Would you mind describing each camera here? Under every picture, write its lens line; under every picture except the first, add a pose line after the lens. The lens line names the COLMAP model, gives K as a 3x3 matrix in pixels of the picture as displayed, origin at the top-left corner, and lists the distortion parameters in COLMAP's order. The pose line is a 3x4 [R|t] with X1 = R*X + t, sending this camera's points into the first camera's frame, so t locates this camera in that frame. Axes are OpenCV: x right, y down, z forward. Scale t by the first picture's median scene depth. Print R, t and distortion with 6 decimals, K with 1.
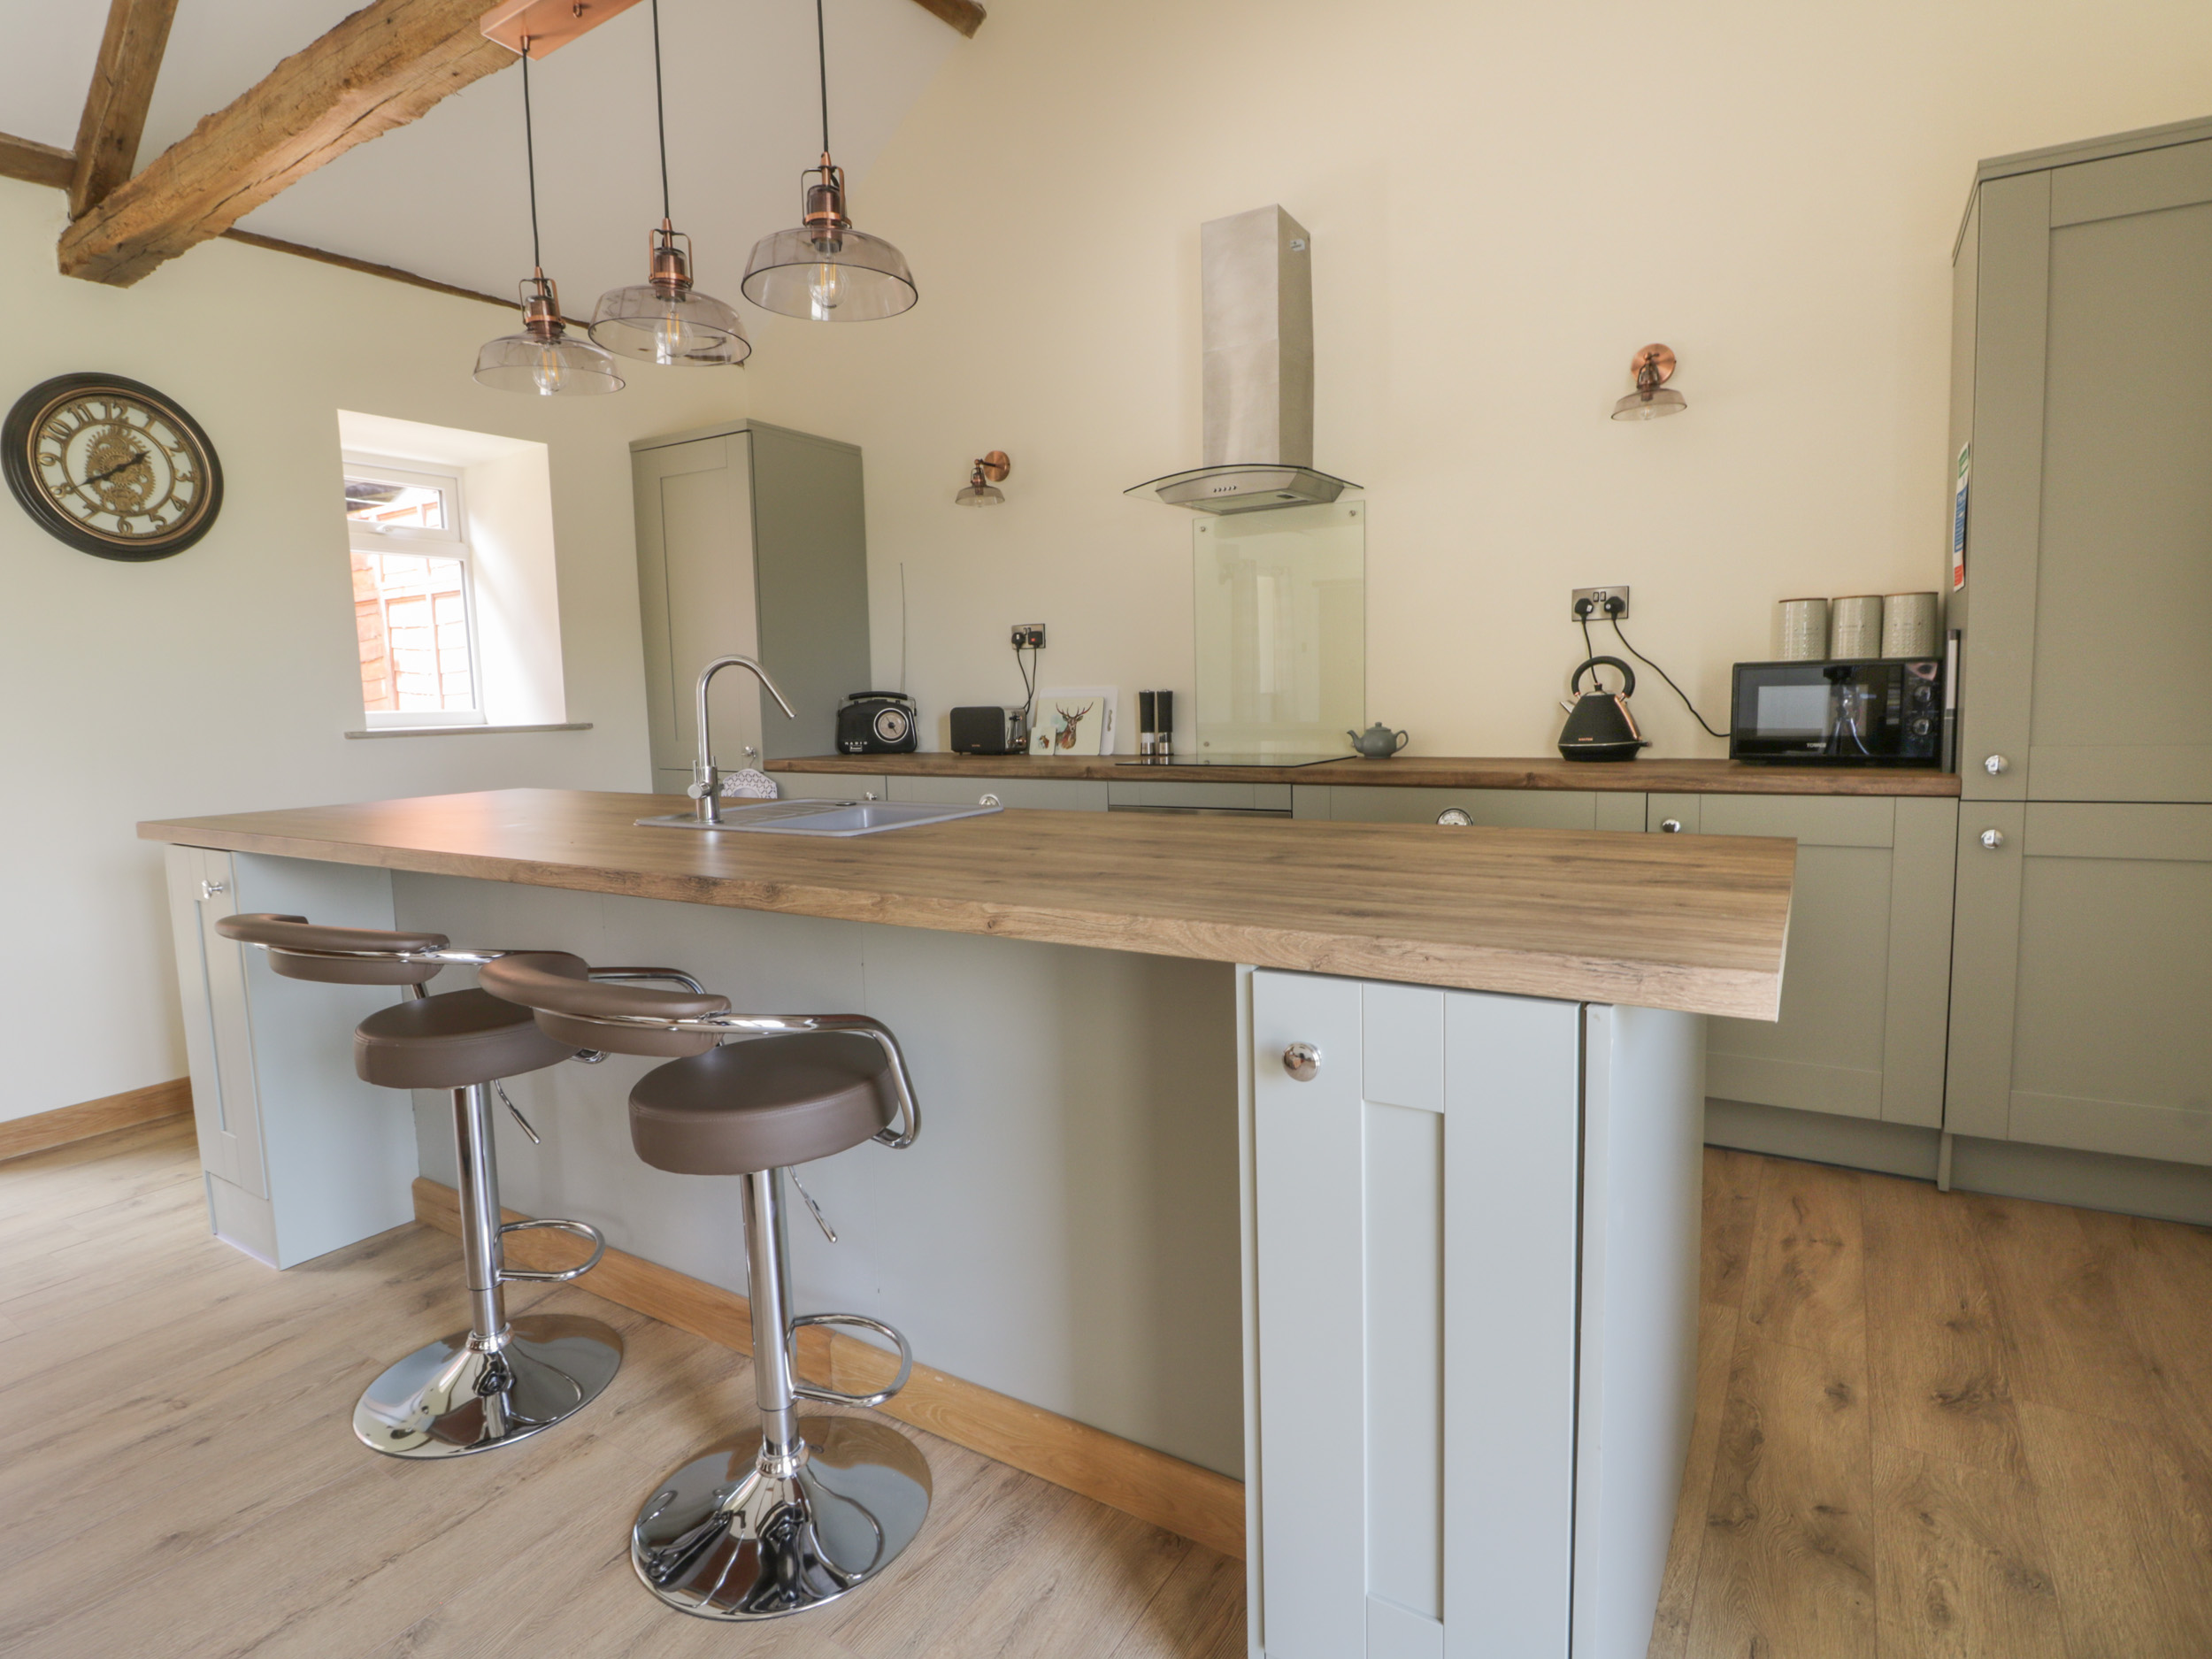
lens RADIAL K [[1156.0, 0, 1137.2], [0, 1156.0, 812.1], [0, 0, 1]] dist [-0.000097, -0.014991]
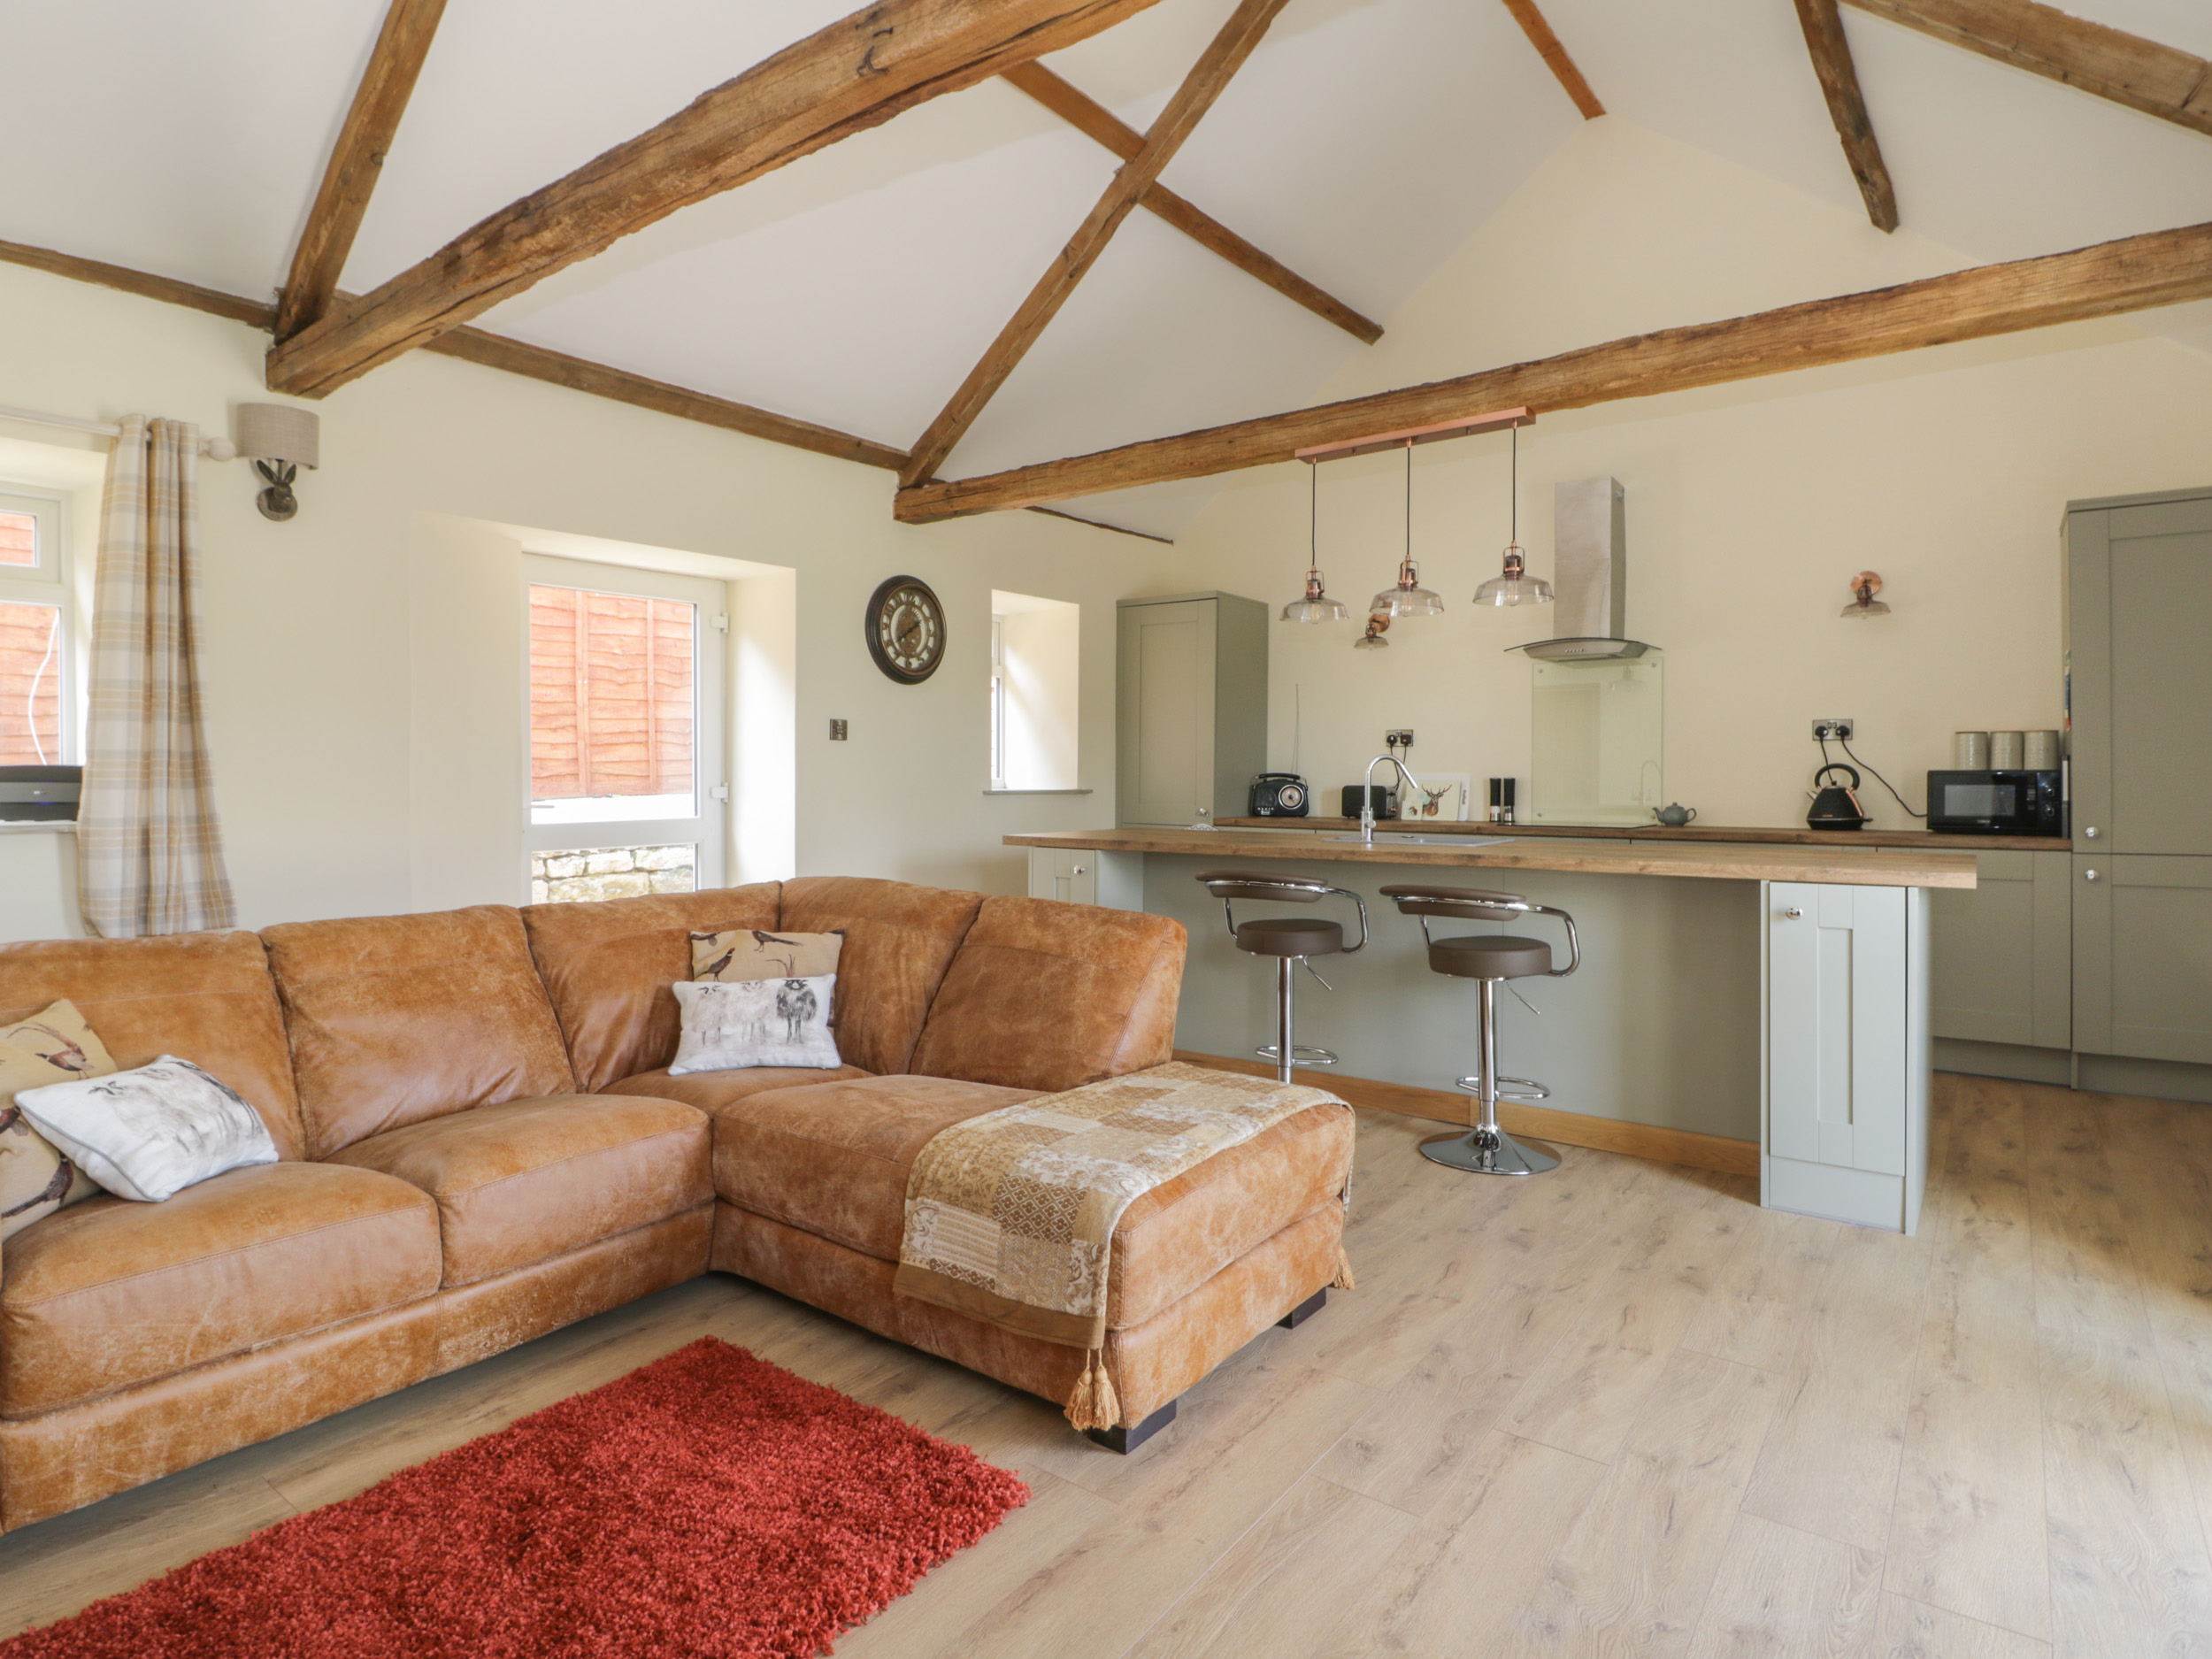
lens RADIAL K [[1220.7, 0, 1076.9], [0, 1220.7, 775.3], [0, 0, 1]] dist [-0.017810, -0.002062]
pose [[0.993495, 0.025930, -0.110887, -0.424286], [-0.037259, 0.994153, -0.101349, 0.083144], [0.107611, 0.104822, 0.988652, -0.710743]]
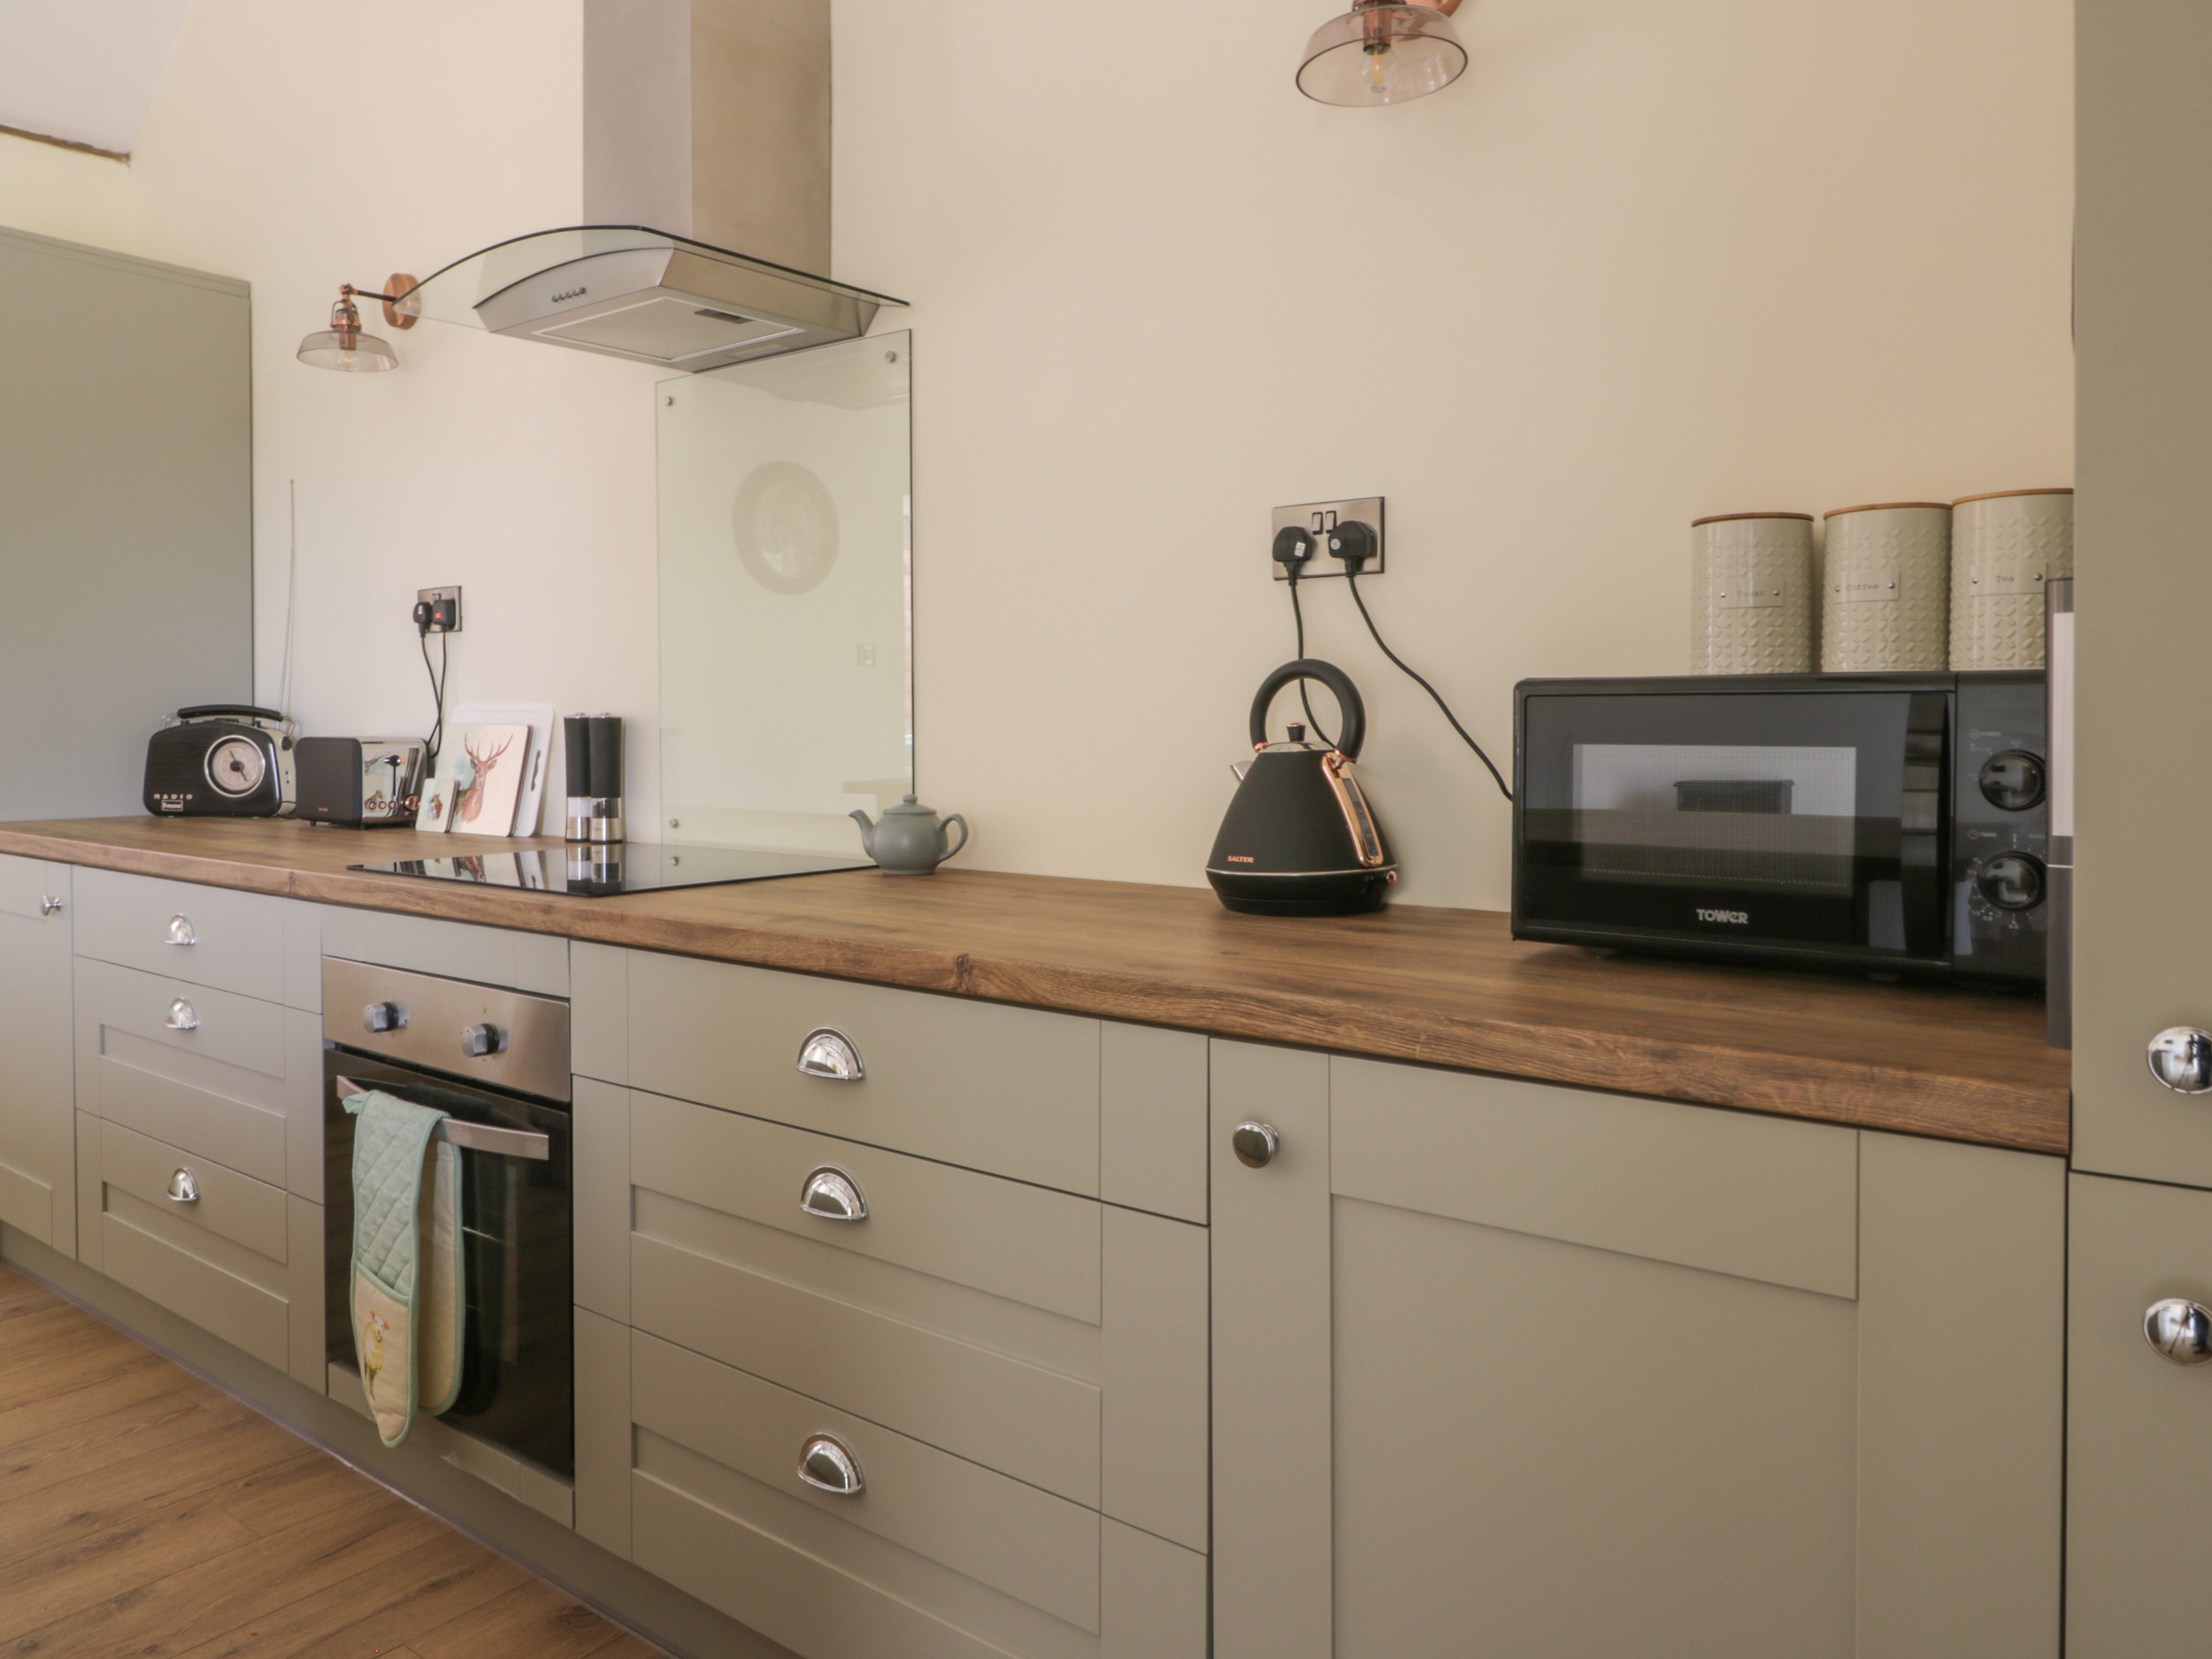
lens RADIAL K [[1521.8, 0, 1109.3], [0, 1521.8, 737.5], [0, 0, 1]] dist [-0.000943, -0.002534]
pose [[0.995080, 0.026436, -0.095479, 0.373333], [-0.034894, 0.995507, -0.088029, -0.053974], [0.092723, 0.090927, 0.991531, 0.436117]]
